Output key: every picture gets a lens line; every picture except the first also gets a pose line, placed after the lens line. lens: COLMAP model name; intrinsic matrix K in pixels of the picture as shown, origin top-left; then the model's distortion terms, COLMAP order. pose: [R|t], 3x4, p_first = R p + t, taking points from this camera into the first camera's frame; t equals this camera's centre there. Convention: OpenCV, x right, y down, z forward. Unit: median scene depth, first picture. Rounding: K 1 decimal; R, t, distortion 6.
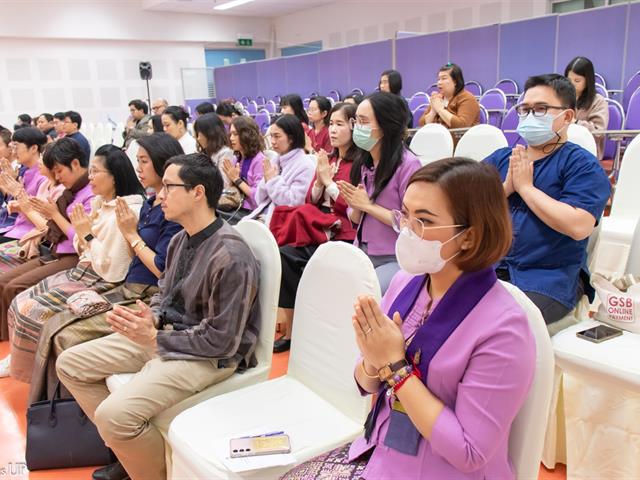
lens RADIAL K [[523.8, 0, 320.0], [0, 523.8, 240.0], [0, 0, 1]] dist [0.000849, -0.000127]
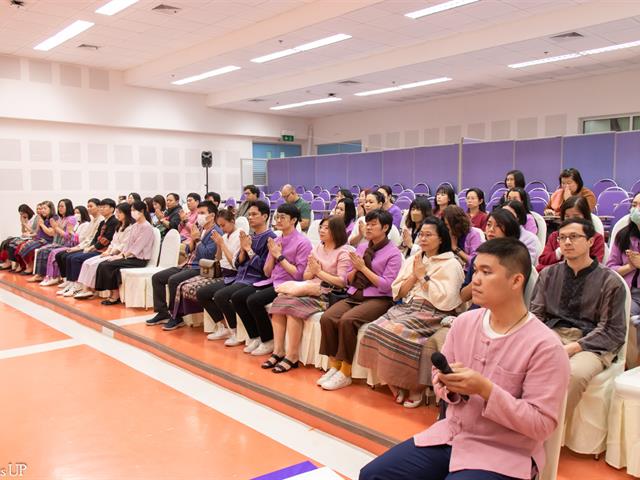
lens RADIAL K [[523.8, 0, 320.0], [0, 523.8, 240.0], [0, 0, 1]] dist [0.000849, -0.000127]
pose [[0.997751, 0.033586, 0.058005, -0.164146], [-0.023326, 0.985291, -0.169283, 0.025974], [-0.062837, 0.167550, 0.983859, -0.073017]]
